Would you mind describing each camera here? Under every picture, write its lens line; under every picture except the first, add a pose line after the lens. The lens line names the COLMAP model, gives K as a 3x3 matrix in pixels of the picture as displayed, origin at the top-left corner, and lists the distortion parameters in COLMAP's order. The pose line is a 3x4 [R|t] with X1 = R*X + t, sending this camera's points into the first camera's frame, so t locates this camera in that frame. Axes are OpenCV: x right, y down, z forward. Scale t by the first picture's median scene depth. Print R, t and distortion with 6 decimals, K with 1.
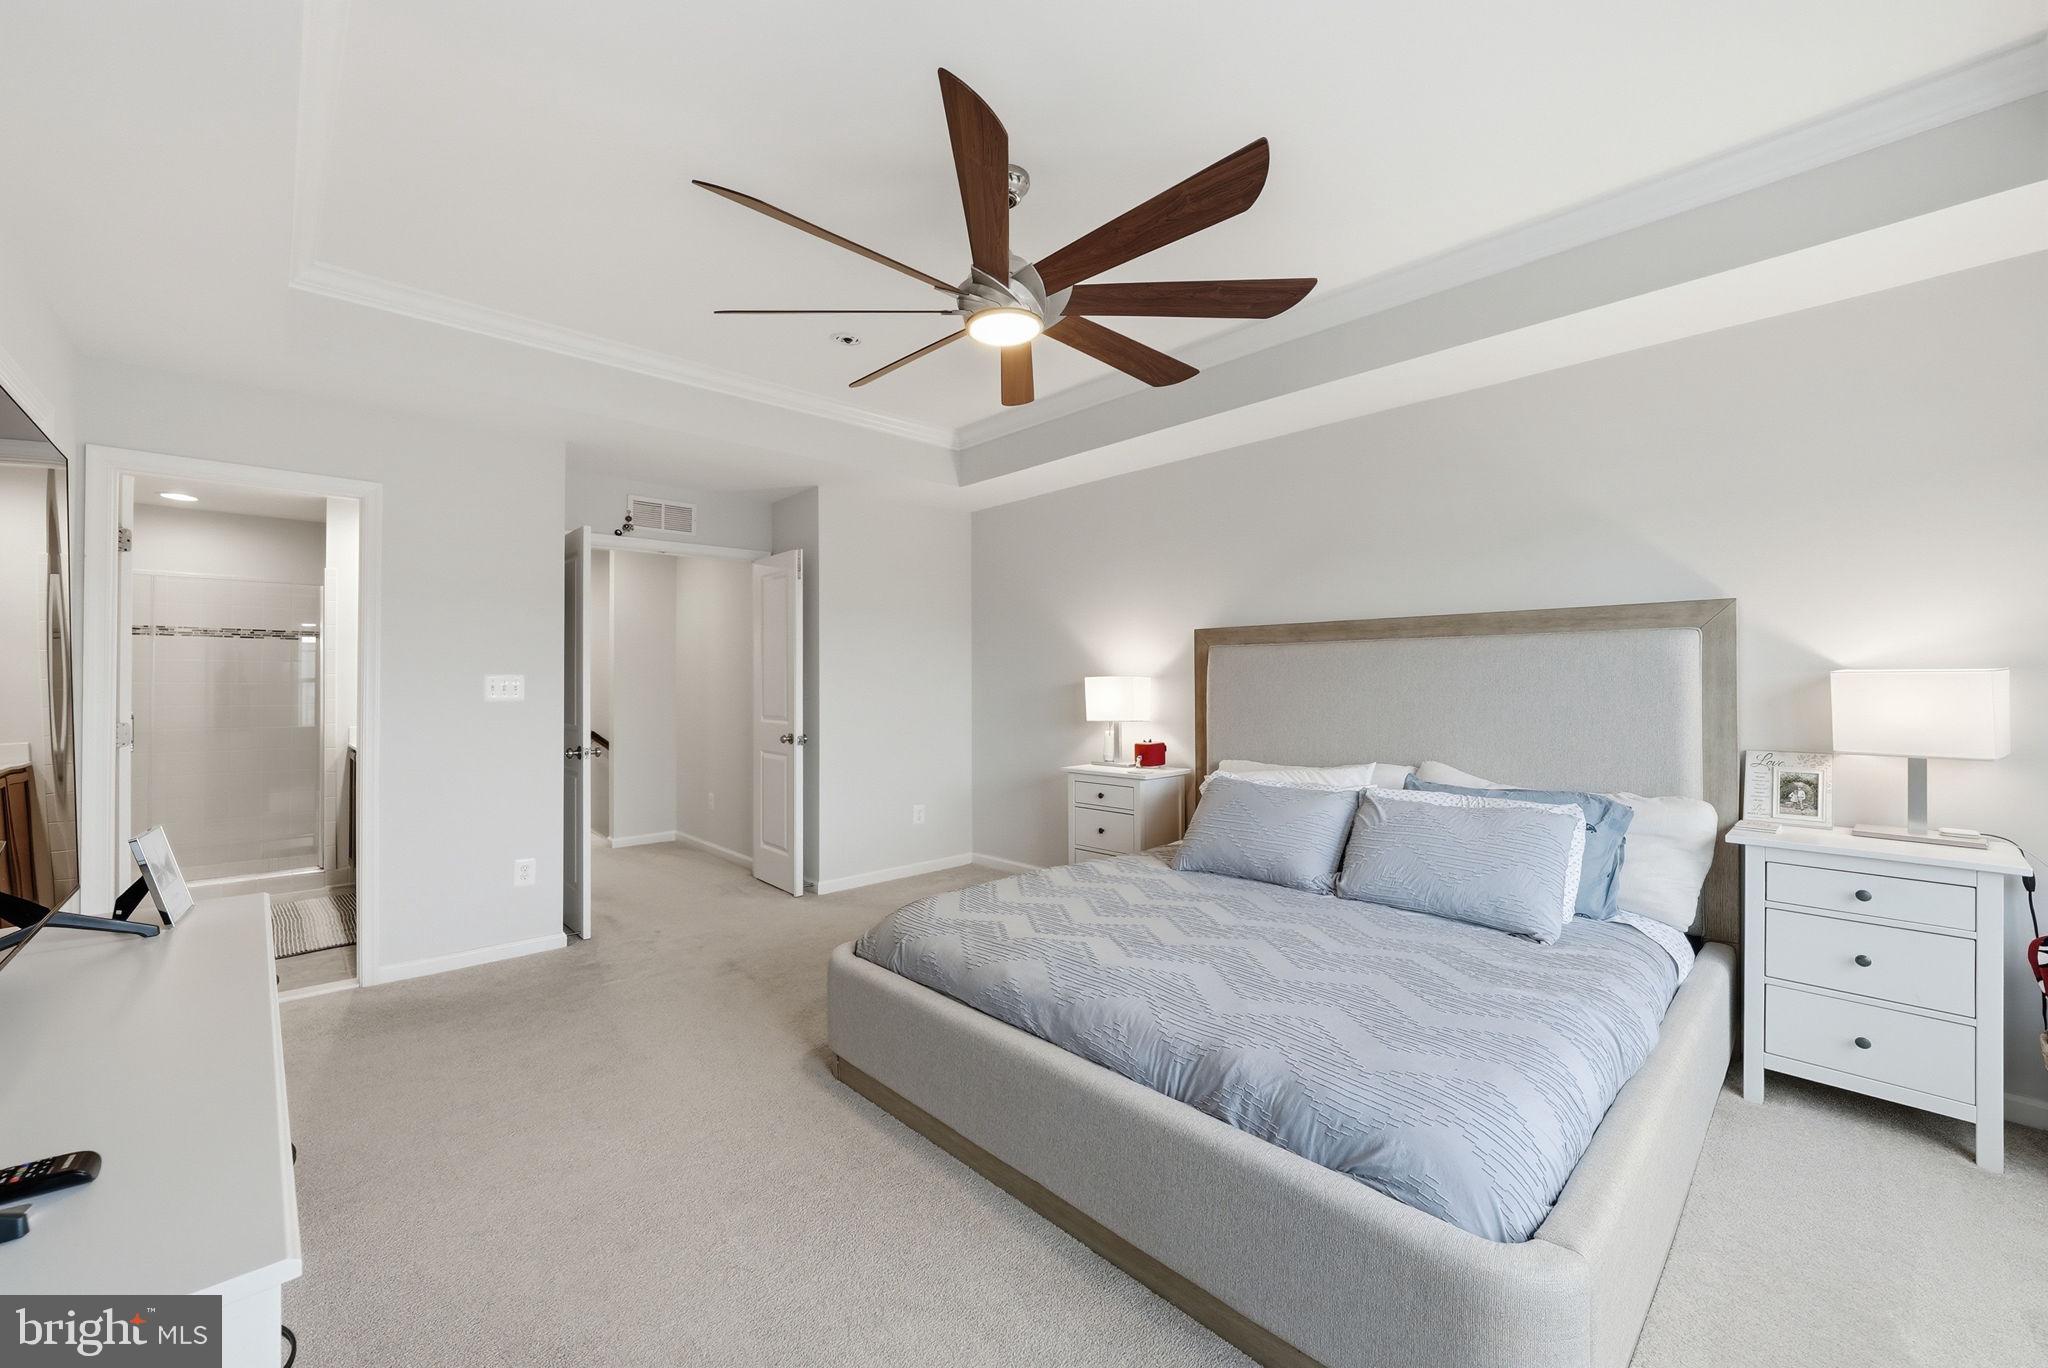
lens RADIAL K [[808.3, 0, 1027.2], [0, 808.3, 684.9], [0, 0, 1]] dist [-0.002576, -0.000957]
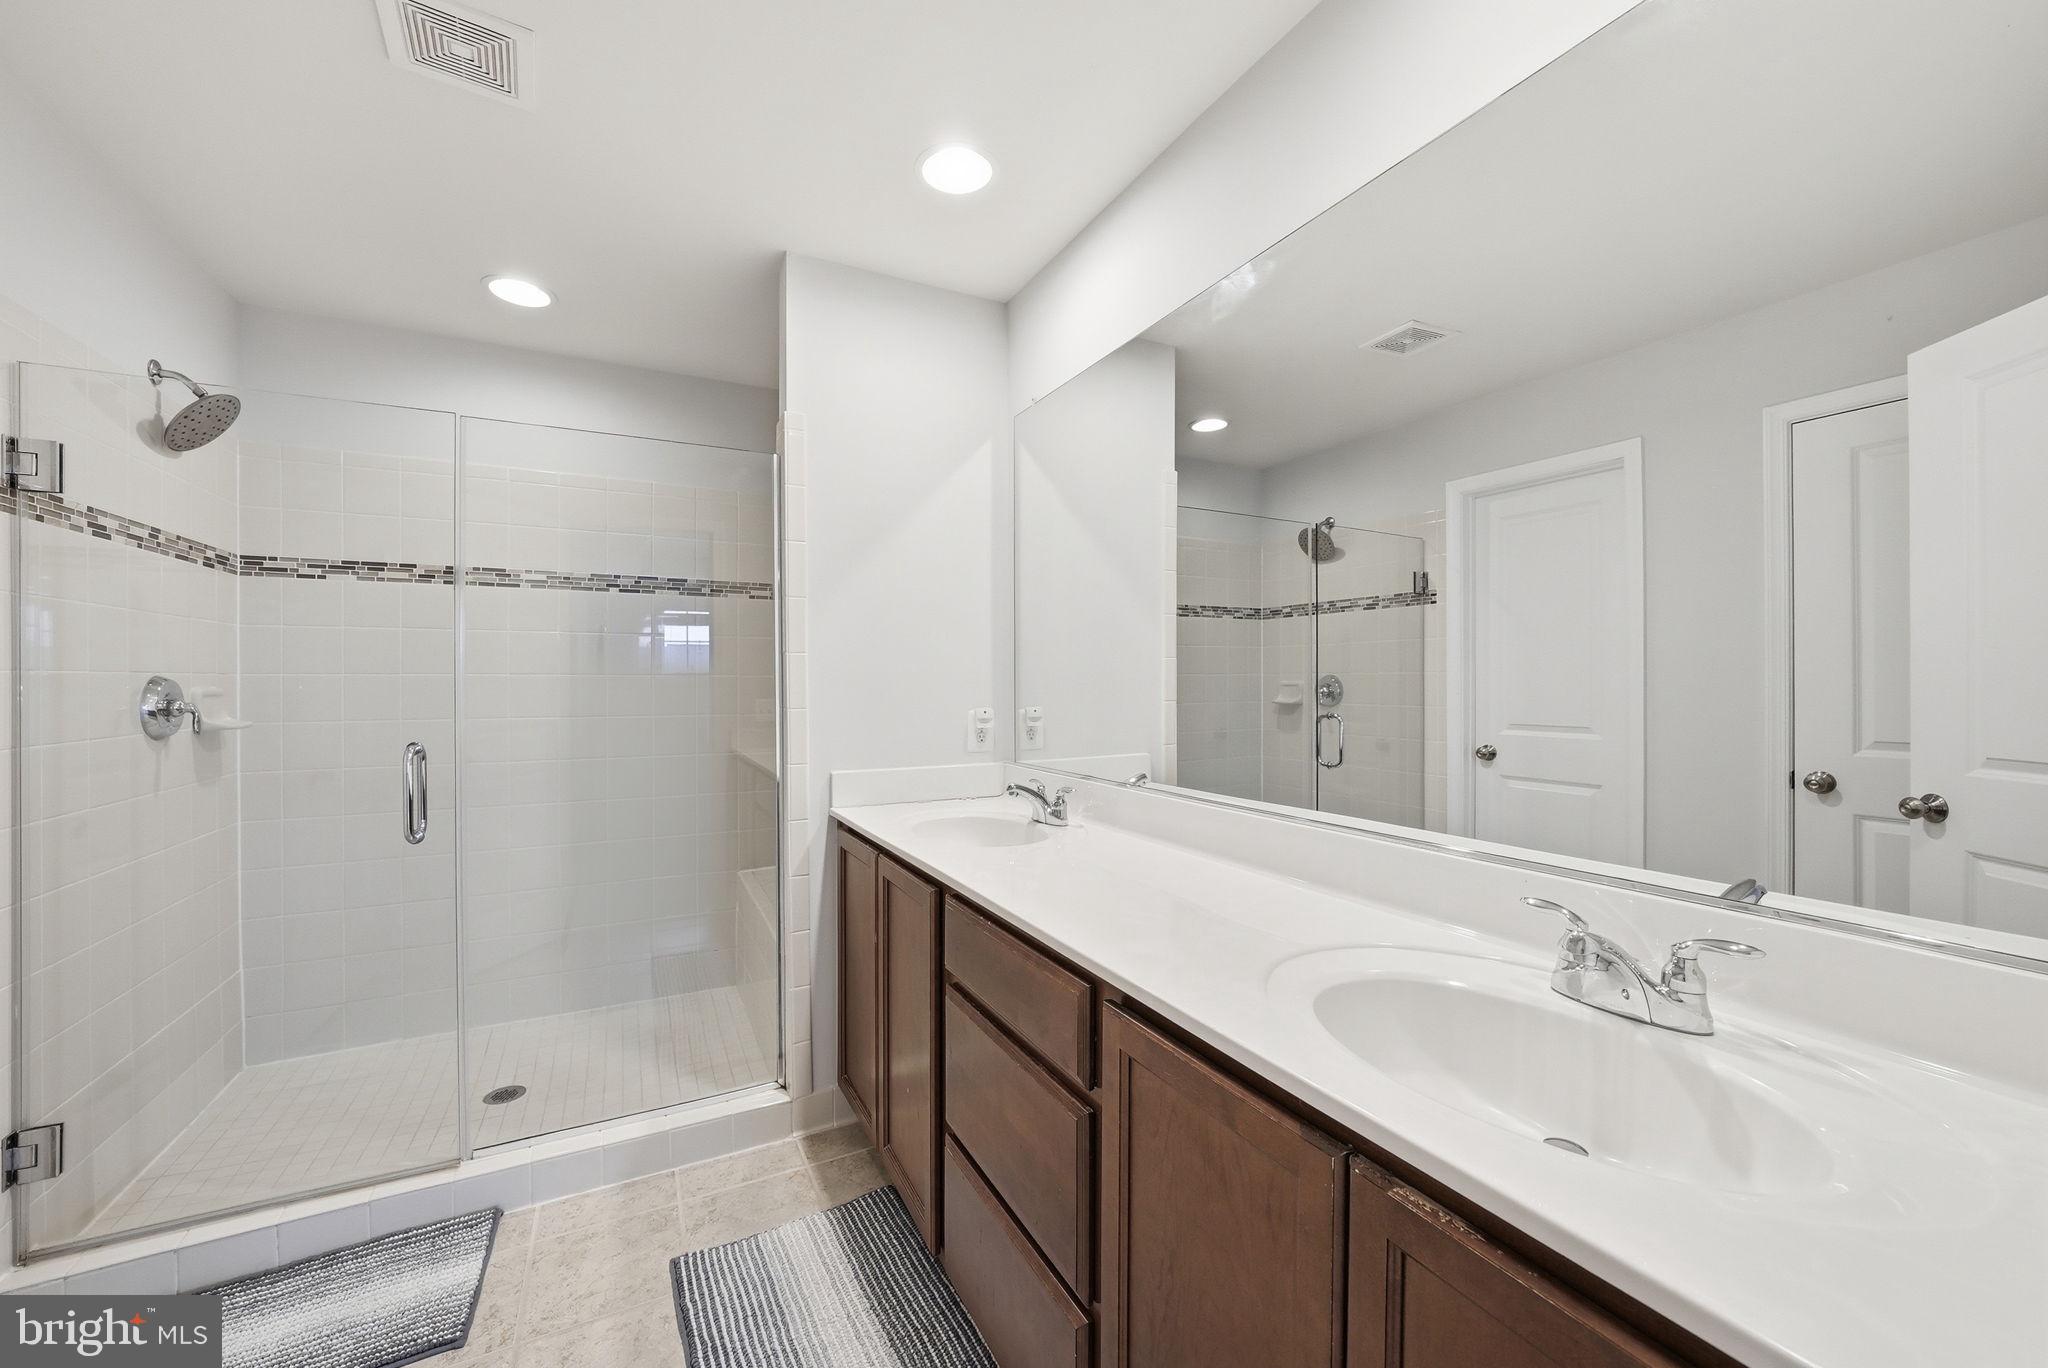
lens RADIAL K [[808.3, 0, 1019.4], [0, 808.3, 677.1], [0, 0, 1]] dist [-0.002576, -0.000957]
pose [[0.967035, 0.003648, -0.254619, -0.584664], [-0.003960, 0.999992, -0.000714, -0.002142], [0.254614, 0.001699, 0.967041, 0.549734]]
